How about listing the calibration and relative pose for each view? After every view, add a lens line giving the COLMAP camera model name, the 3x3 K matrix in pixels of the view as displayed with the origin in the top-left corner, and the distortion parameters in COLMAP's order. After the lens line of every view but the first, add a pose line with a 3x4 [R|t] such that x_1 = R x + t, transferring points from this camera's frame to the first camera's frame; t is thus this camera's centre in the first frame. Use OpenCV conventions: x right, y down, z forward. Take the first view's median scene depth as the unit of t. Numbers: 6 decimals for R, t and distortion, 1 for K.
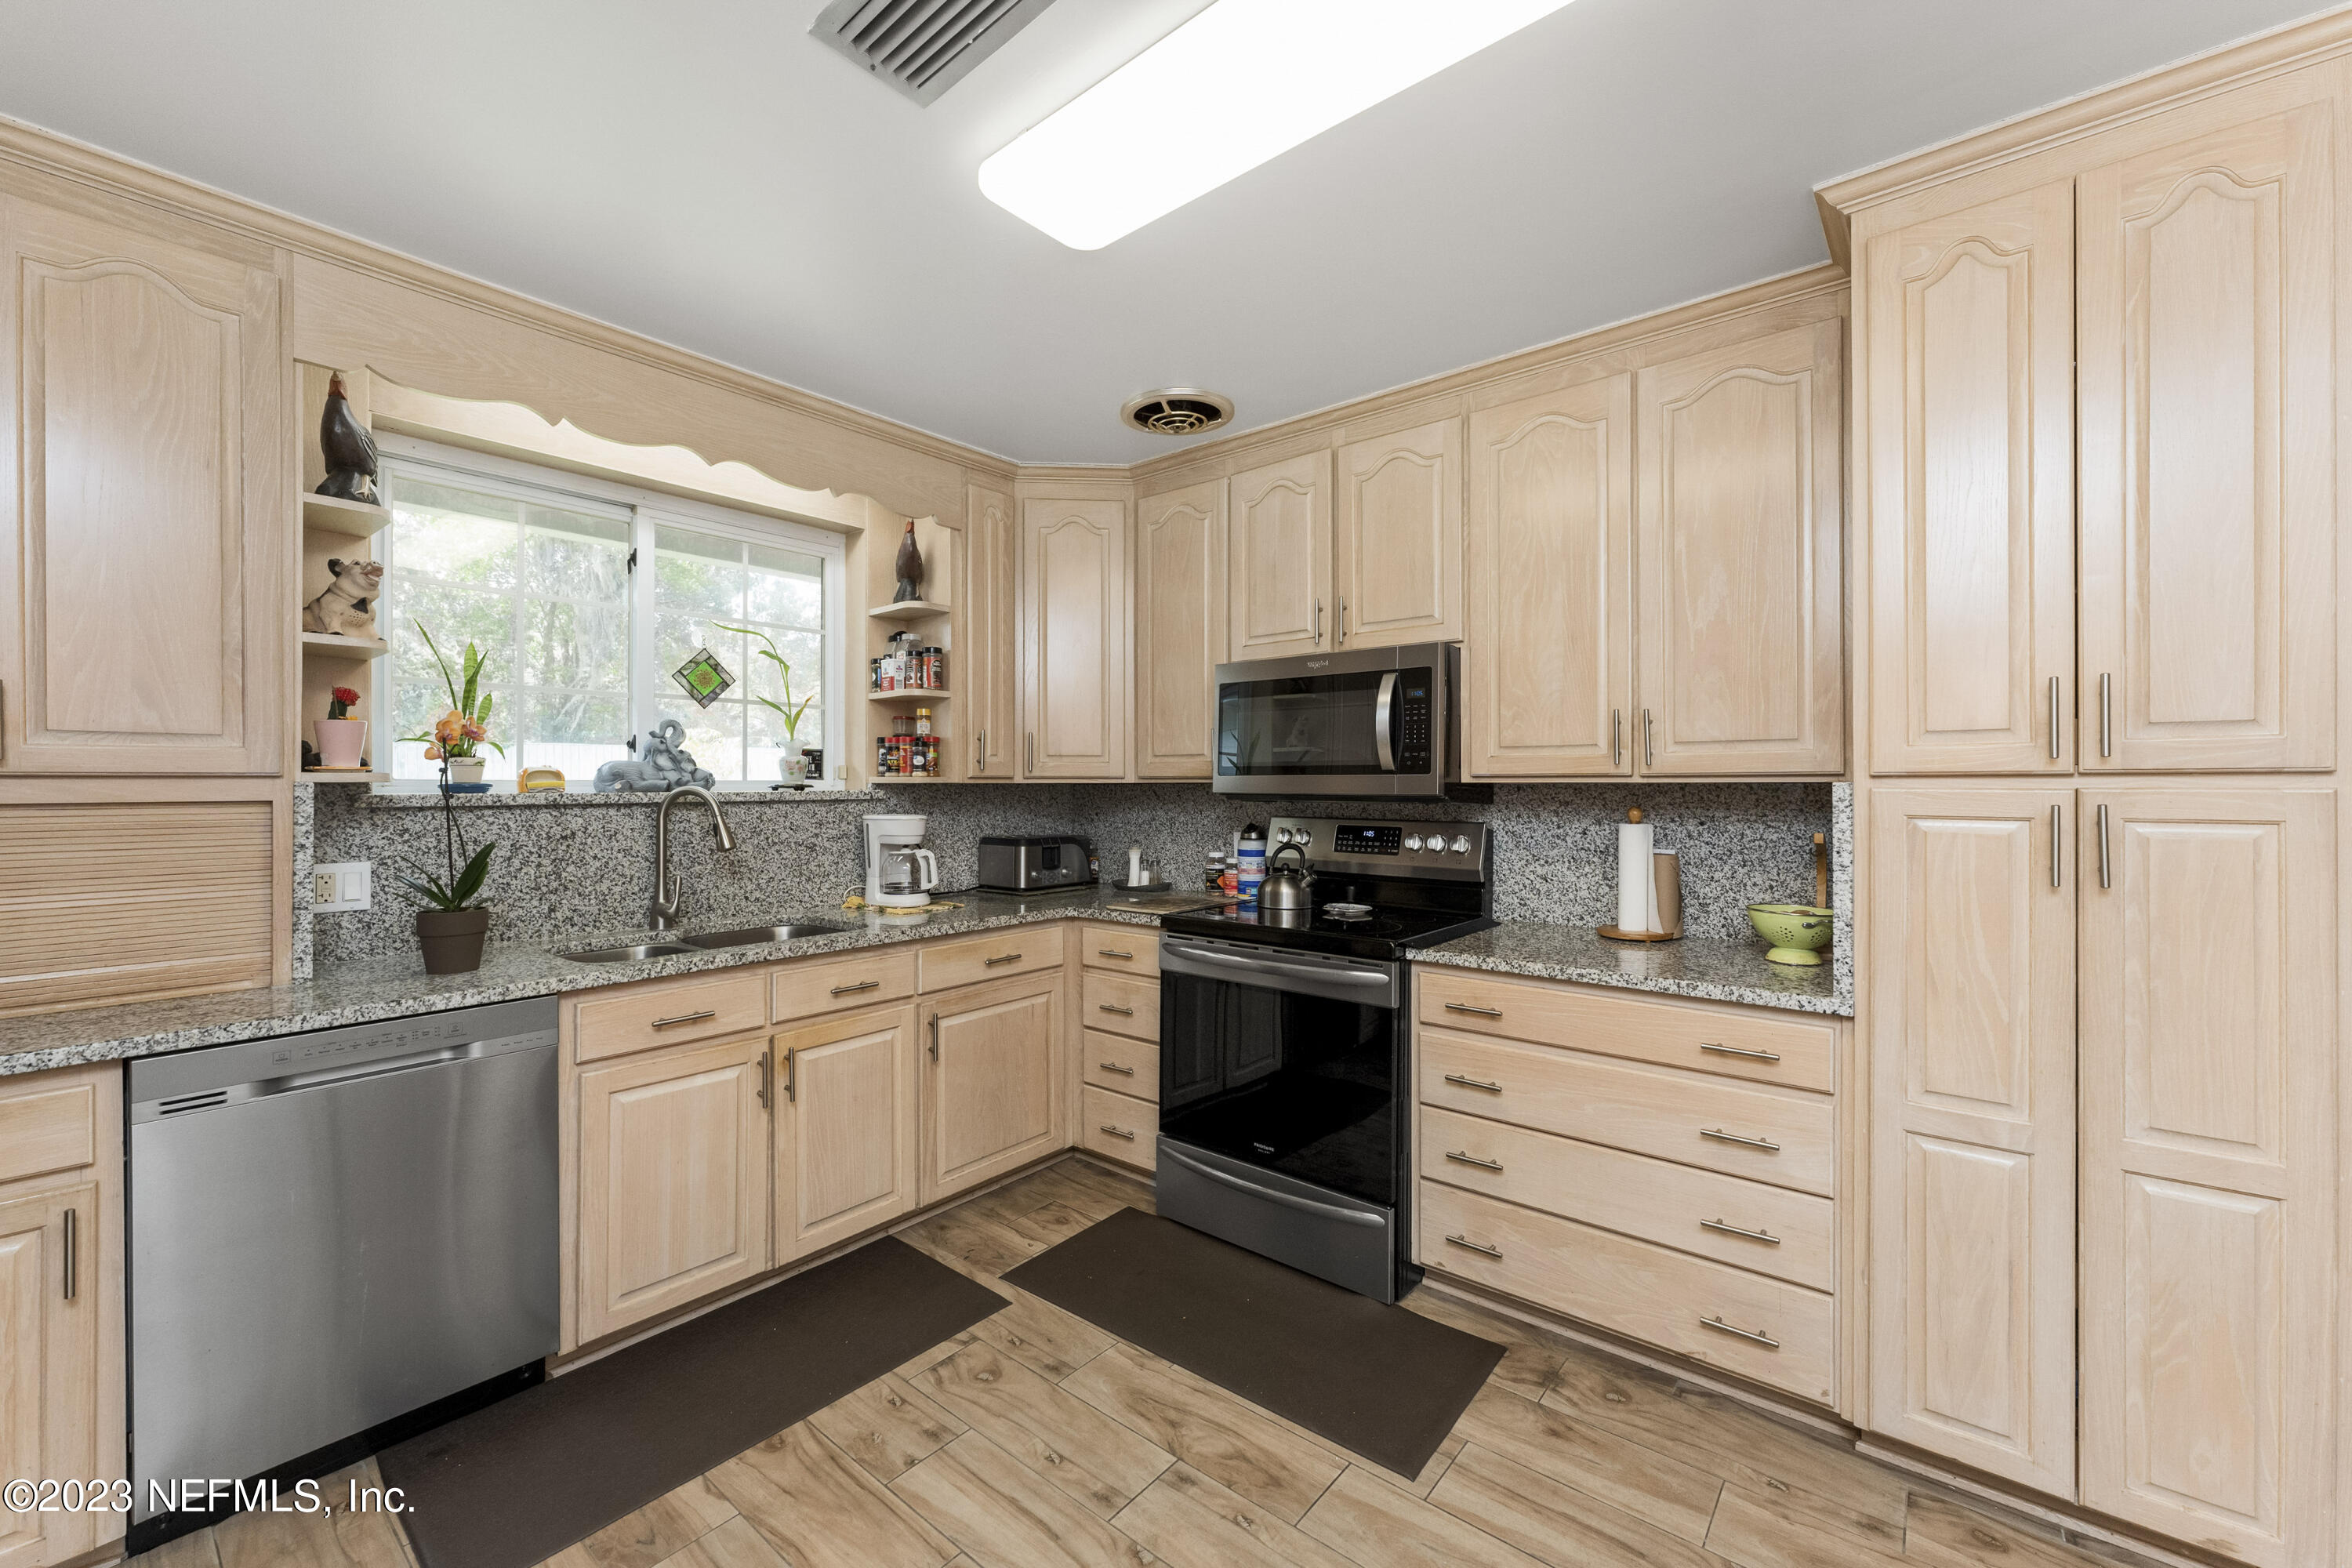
lens RADIAL K [[931.7, 0, 1165.7], [0, 931.7, 782.5], [0, 0, 1]] dist [-0.003755, 0.000753]
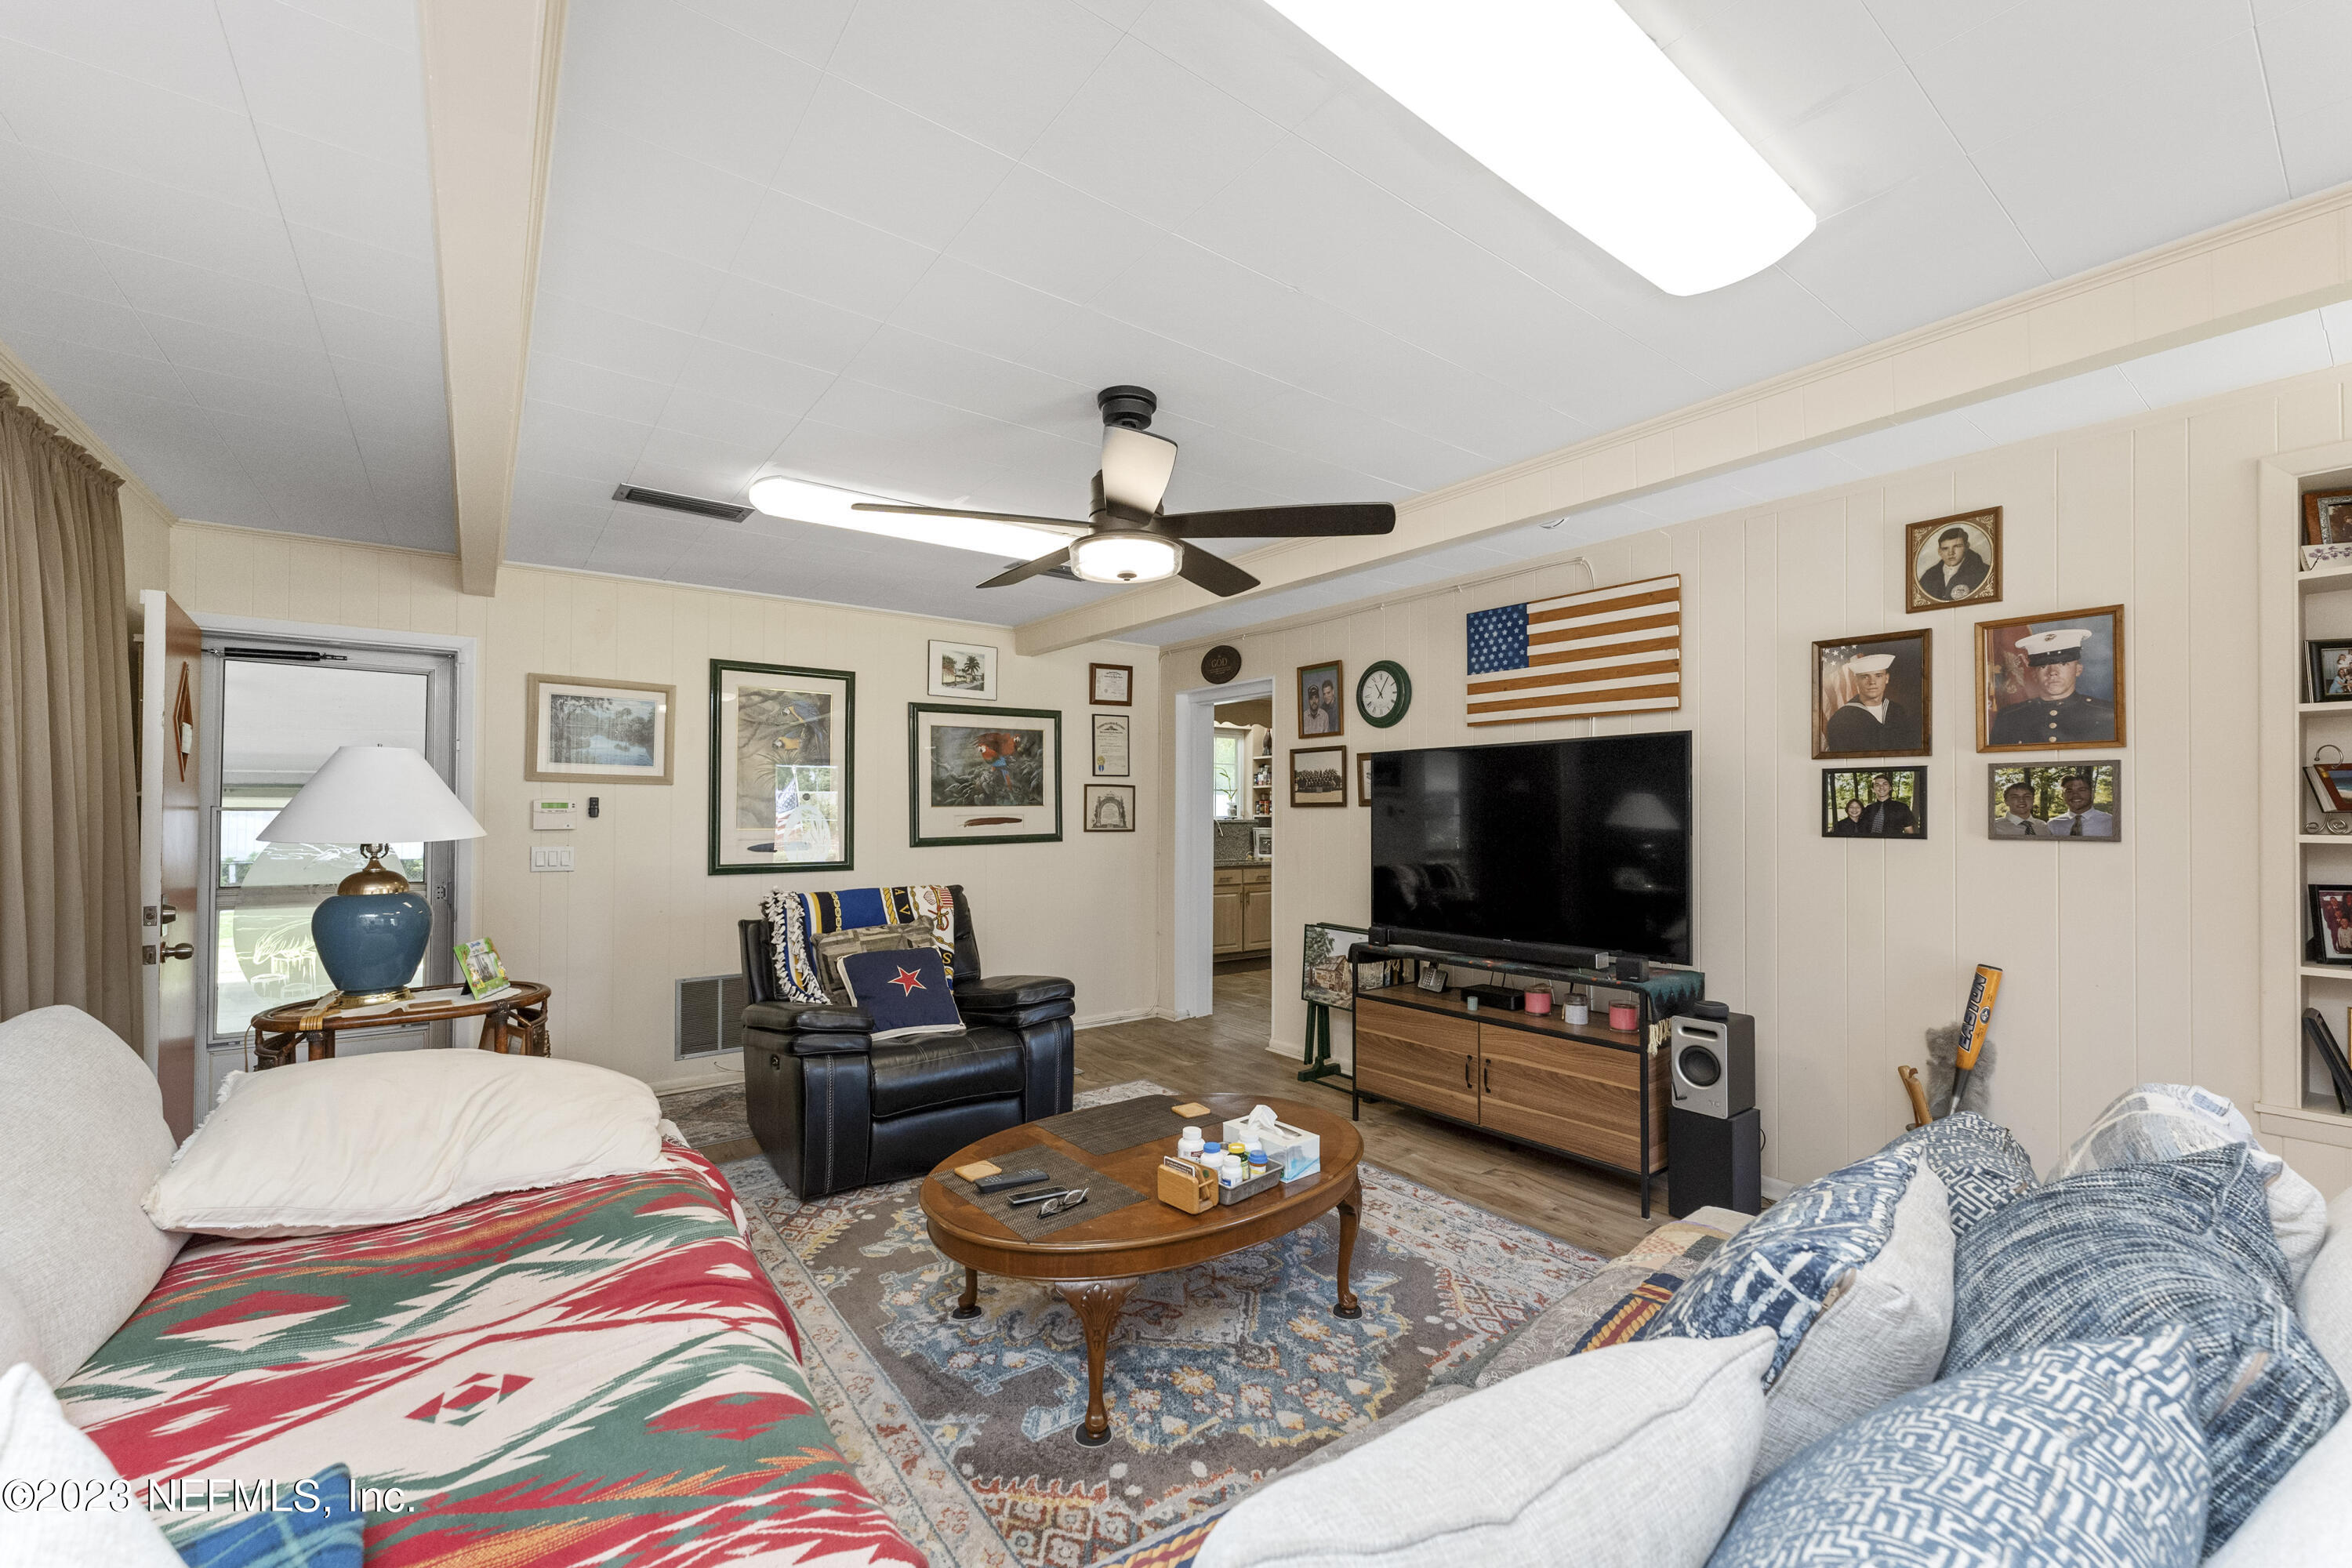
lens RADIAL K [[931.7, 0, 1174.3], [0, 931.7, 805.6], [0, 0, 1]] dist [-0.003755, 0.000753]
pose [[0.974999, -0.000653, -0.222210, 0.112359], [-0.001779, 0.999941, -0.010743, -0.003647], [0.222204, 0.010870, 0.974940, -2.342267]]
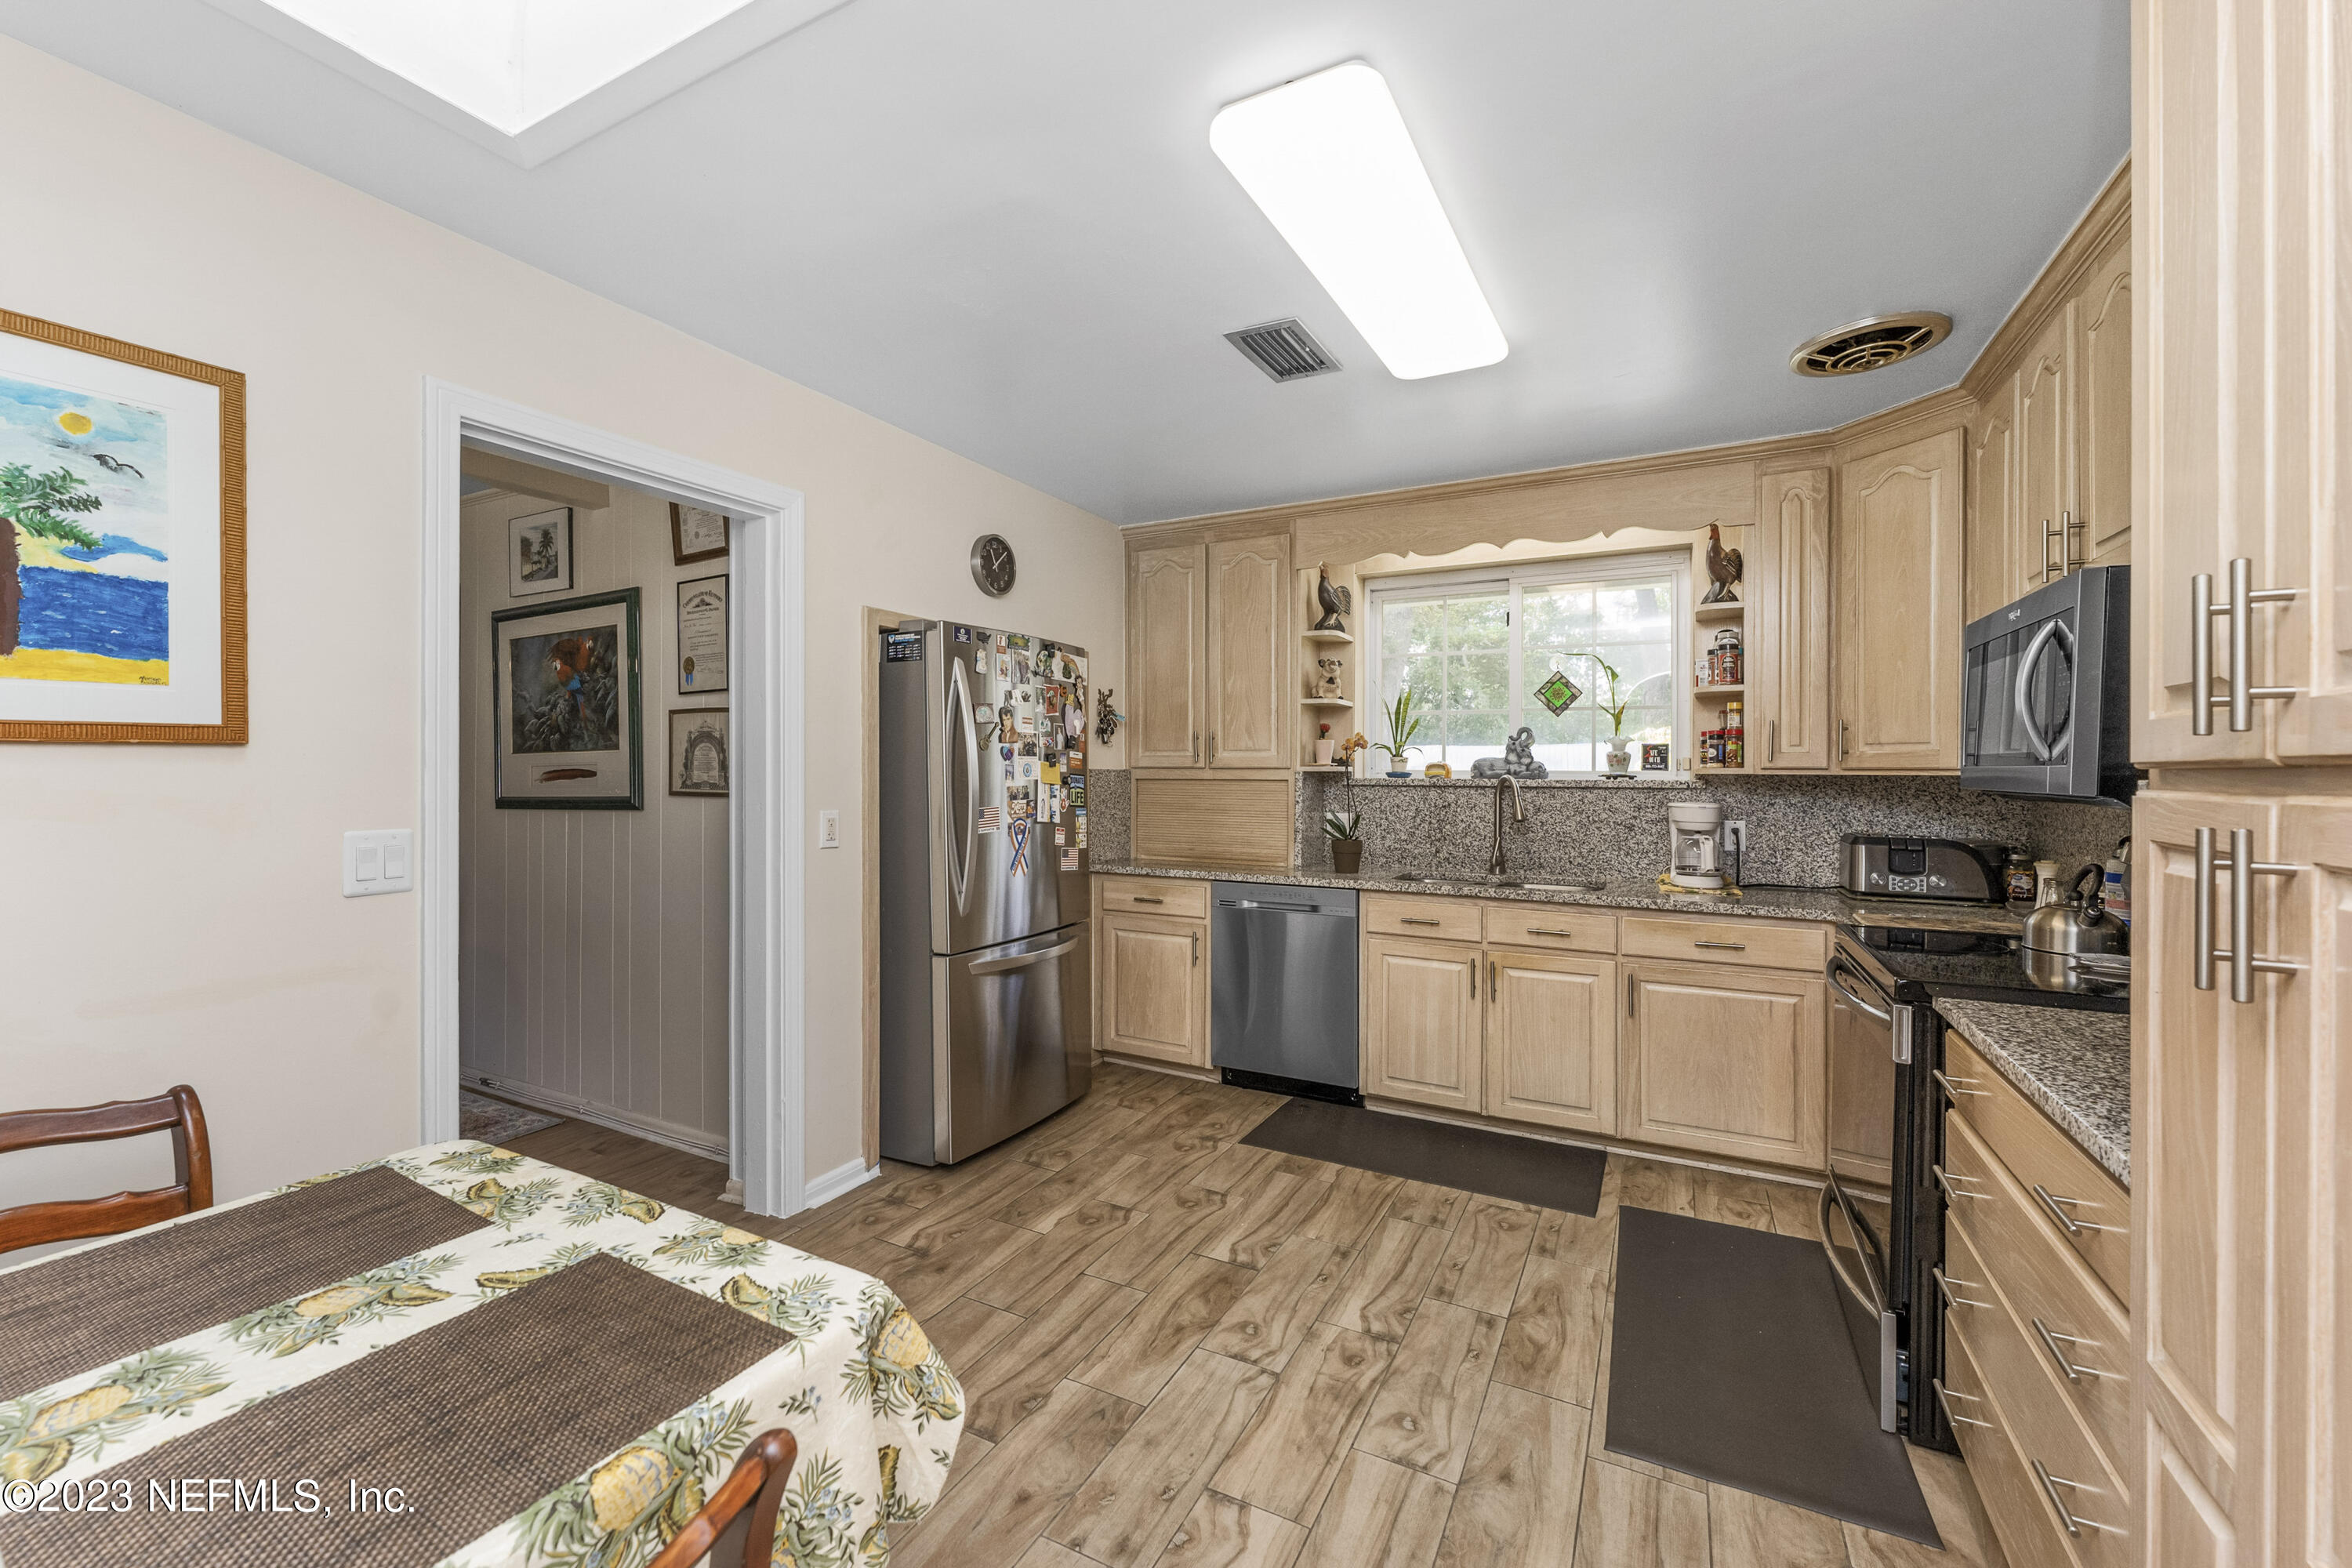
lens RADIAL K [[931.7, 0, 1167.6], [0, 931.7, 776.4], [0, 0, 1]] dist [-0.003755, 0.000753]
pose [[0.208753, 0.009211, -0.977925, 0.773715], [-0.004643, 0.999954, 0.008427, -0.003246], [0.977957, 0.002782, 0.208786, 0.202437]]
